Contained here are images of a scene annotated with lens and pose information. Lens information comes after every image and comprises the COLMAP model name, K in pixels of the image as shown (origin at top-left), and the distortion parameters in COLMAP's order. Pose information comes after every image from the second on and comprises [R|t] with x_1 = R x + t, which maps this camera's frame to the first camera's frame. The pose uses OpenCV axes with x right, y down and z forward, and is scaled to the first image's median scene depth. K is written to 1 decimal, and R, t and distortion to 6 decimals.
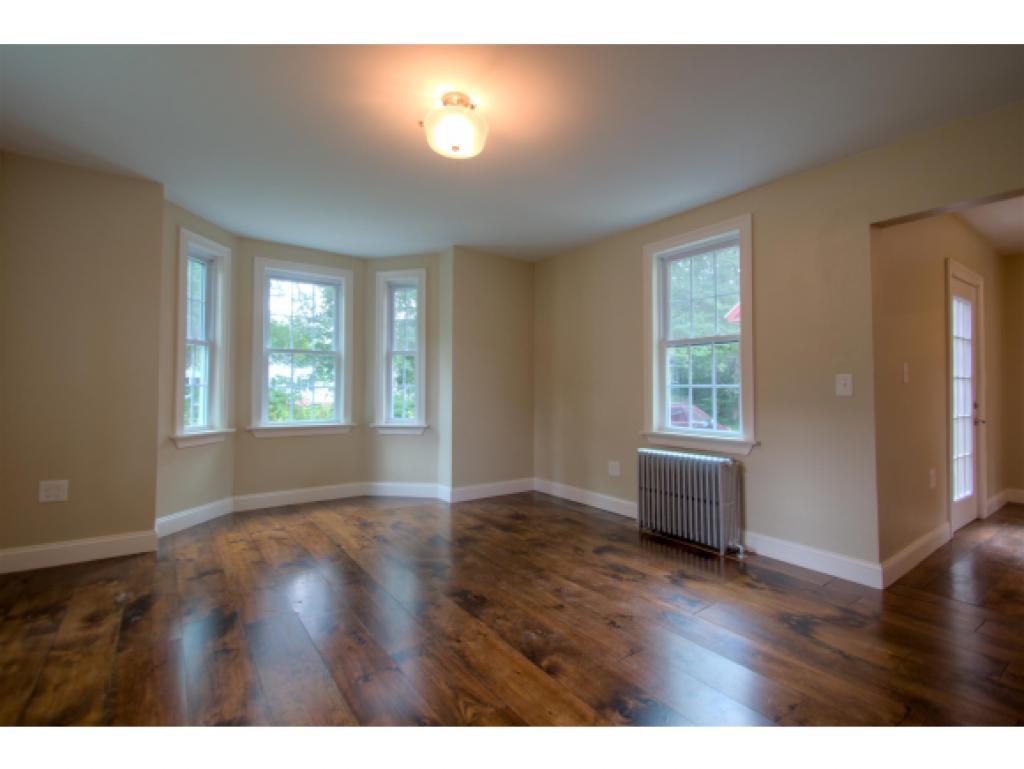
lens RADIAL K [[462.6, 0, 511.7], [0, 462.6, 375.4], [0, 0, 1]] dist [0.030894, -0.020486]
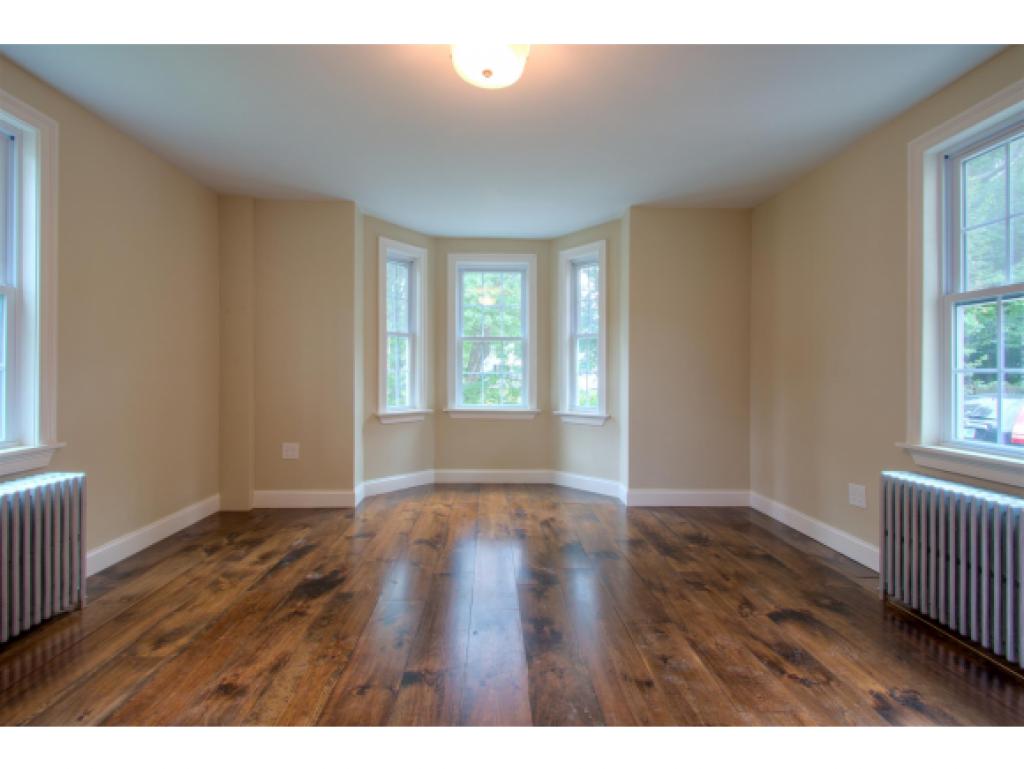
lens RADIAL K [[462.6, 0, 511.7], [0, 462.6, 375.4], [0, 0, 1]] dist [0.030894, -0.020486]
pose [[0.828565, 0.002827, -0.559886, 0.200729], [0.015014, 0.999515, 0.027266, 0.003924], [0.559692, -0.030997, 0.828121, 0.190293]]
